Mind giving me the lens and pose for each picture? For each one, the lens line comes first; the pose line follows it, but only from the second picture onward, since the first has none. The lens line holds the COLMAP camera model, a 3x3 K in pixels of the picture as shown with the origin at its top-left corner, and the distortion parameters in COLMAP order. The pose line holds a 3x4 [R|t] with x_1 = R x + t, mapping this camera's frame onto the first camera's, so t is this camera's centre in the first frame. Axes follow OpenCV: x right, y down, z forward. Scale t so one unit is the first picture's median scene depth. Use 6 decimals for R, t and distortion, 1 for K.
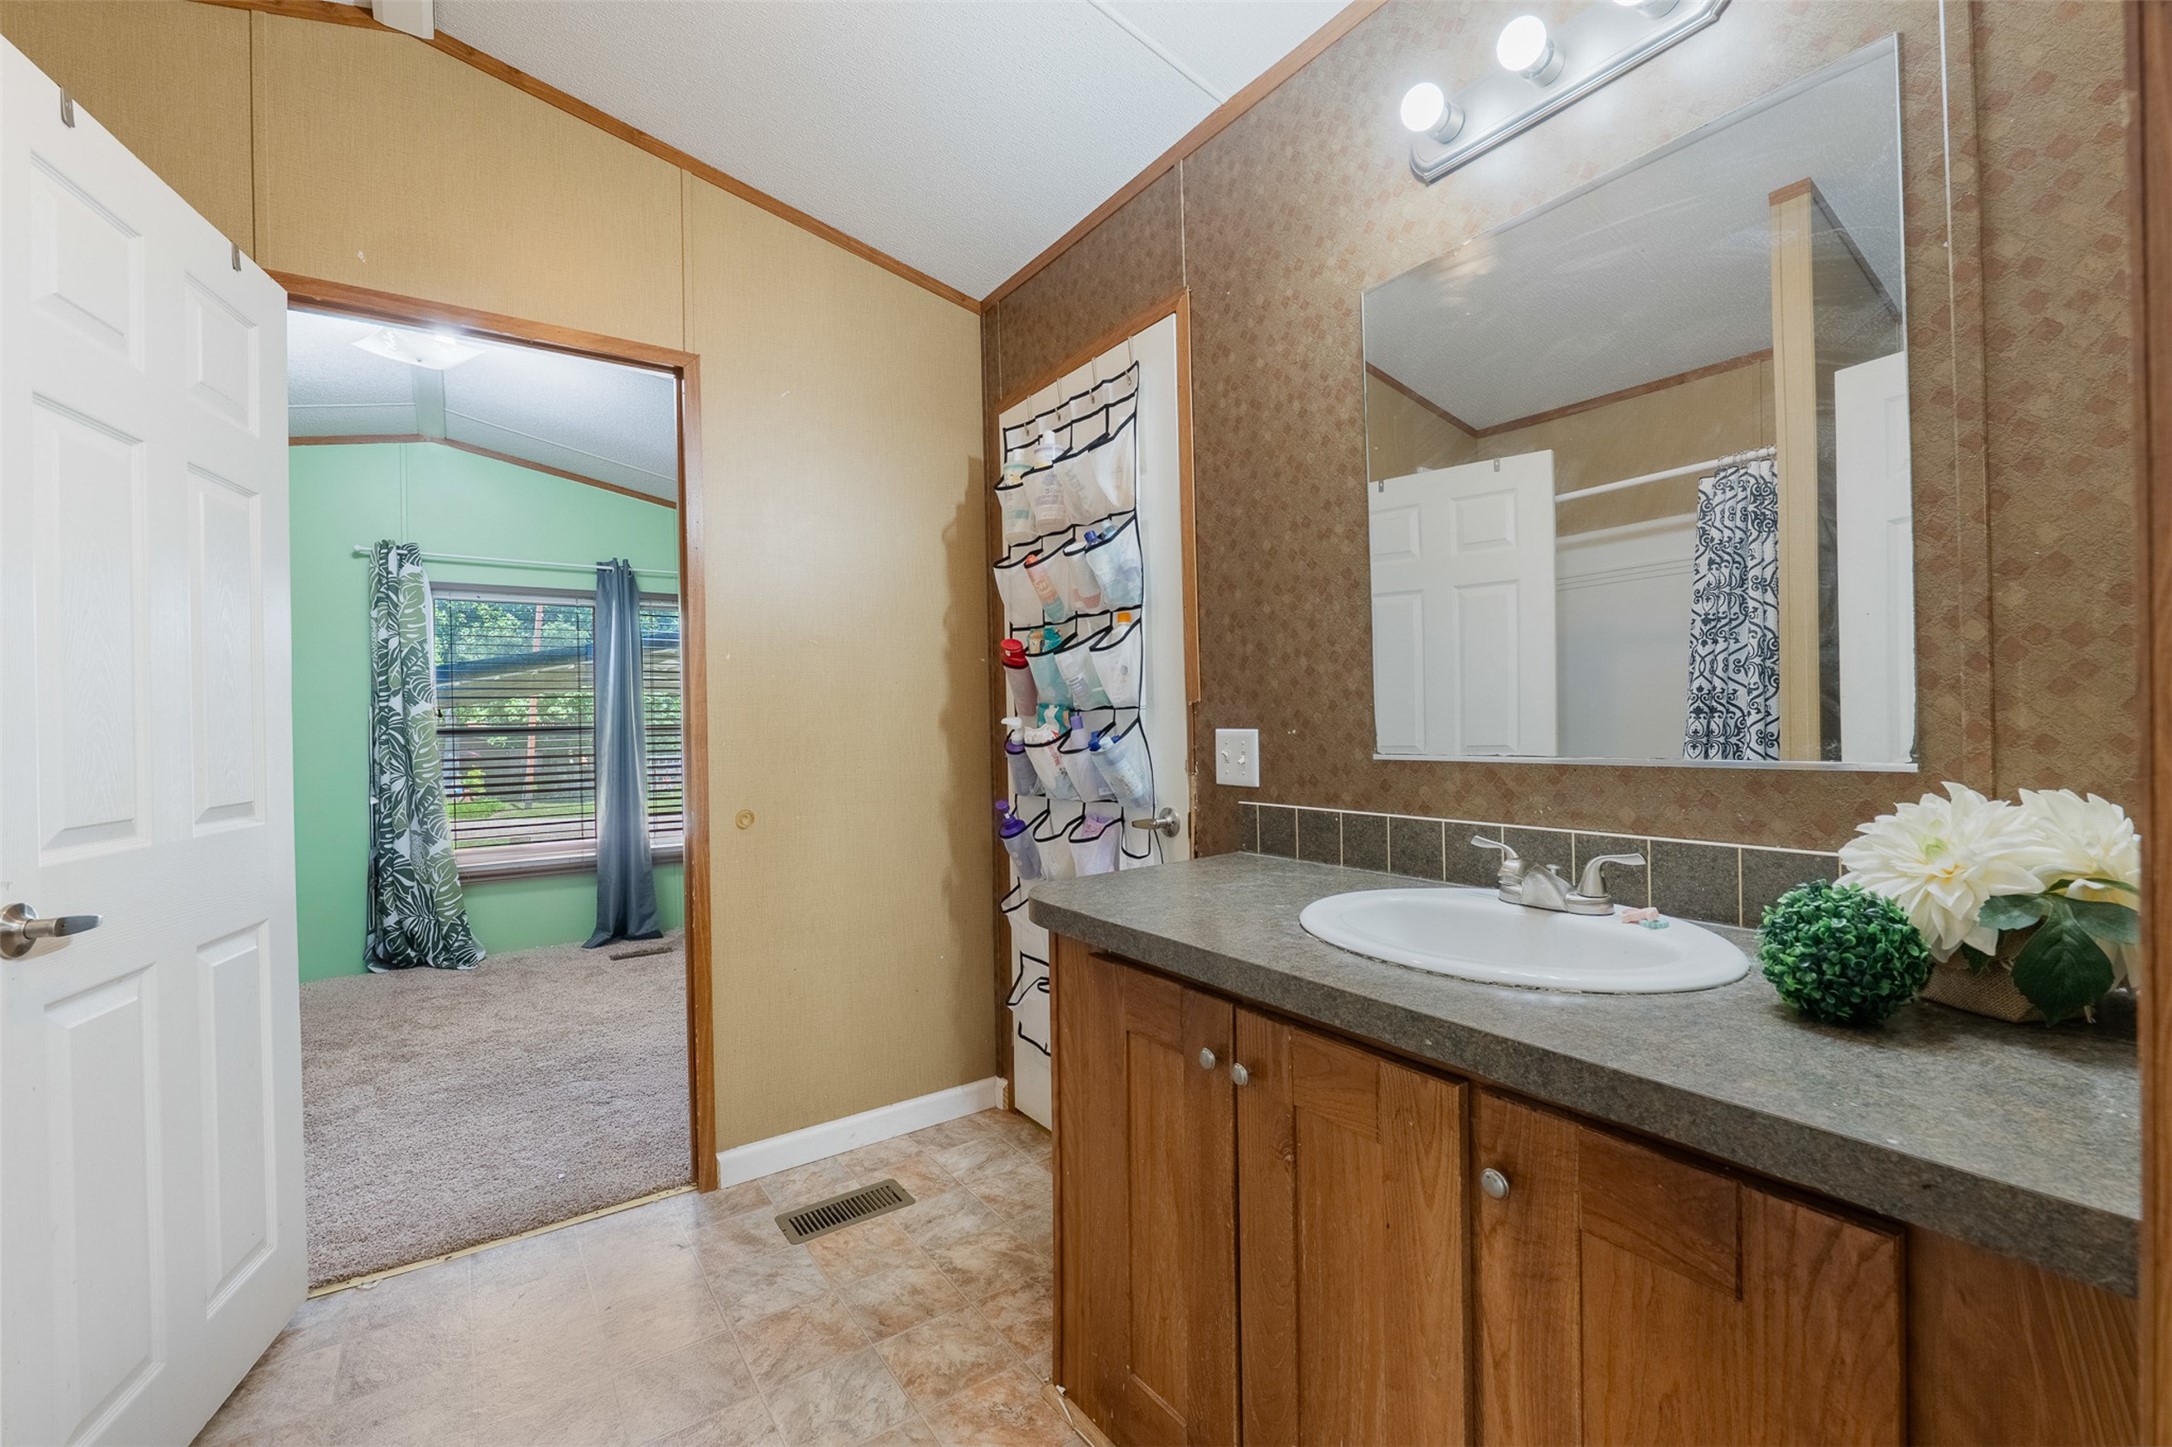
lens RADIAL K [[949.5, 0, 1086.2], [0, 949.5, 722.4], [0, 0, 1]] dist [-0.005998, -0.000564]
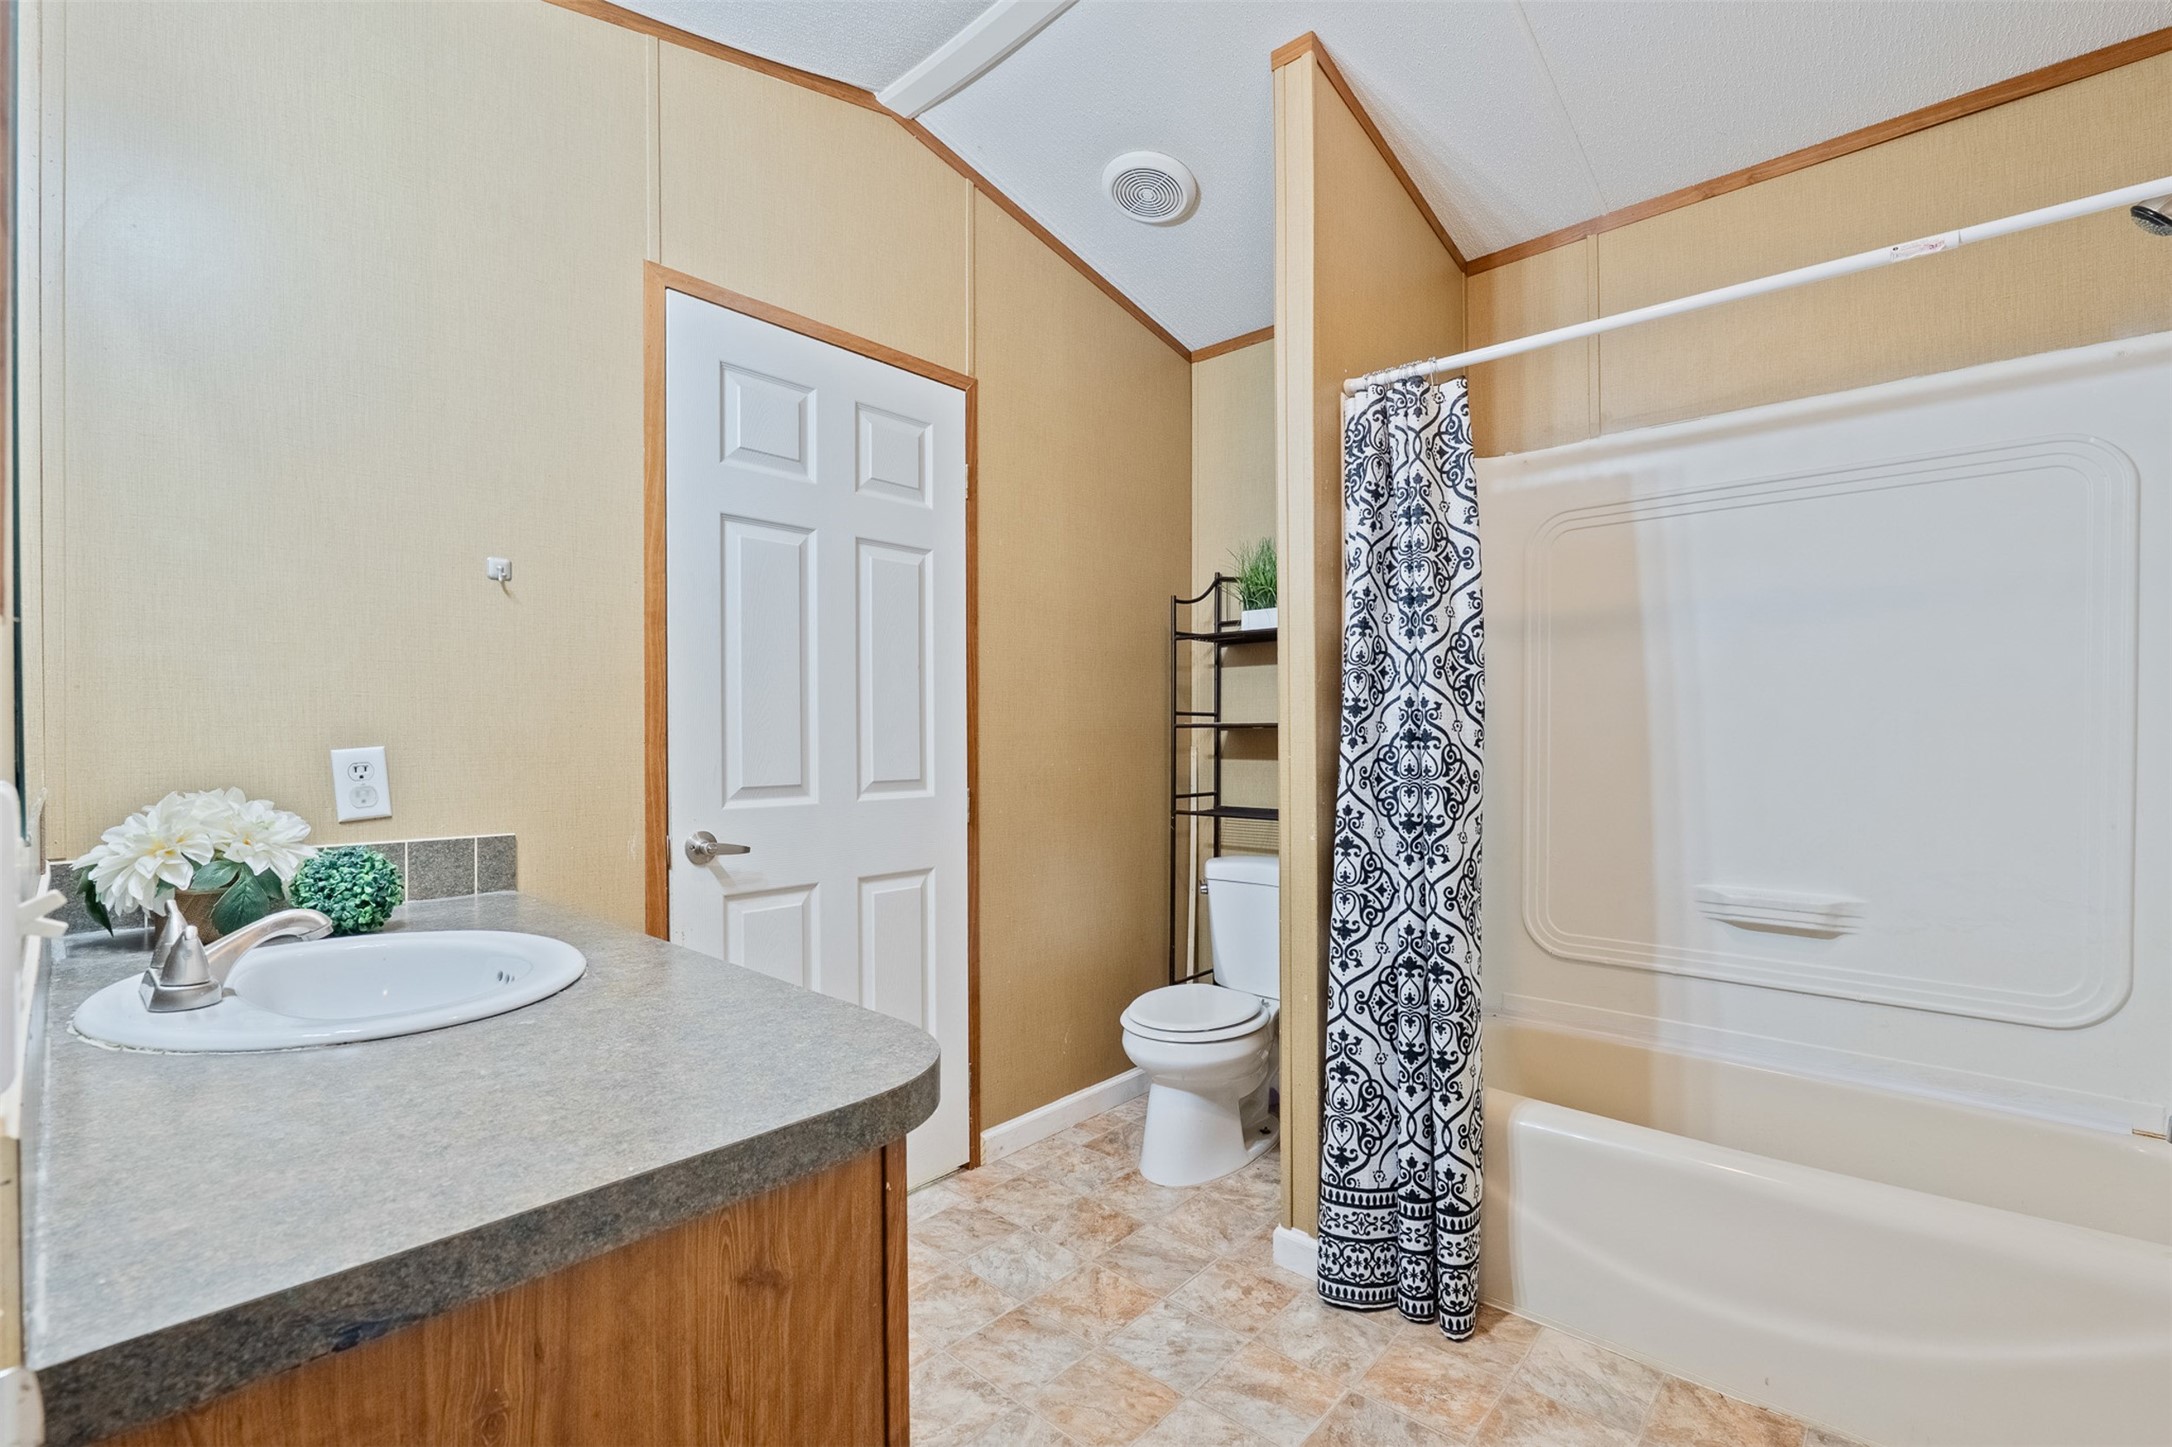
lens RADIAL K [[949.5, 0, 1085.3], [0, 949.5, 729.1], [0, 0, 1]] dist [-0.005998, -0.000564]
pose [[-0.976395, 0.022134, -0.214856, -0.073779], [0.021348, 0.999754, 0.005978, -0.004855], [0.214935, 0.001250, -0.976628, 1.995058]]
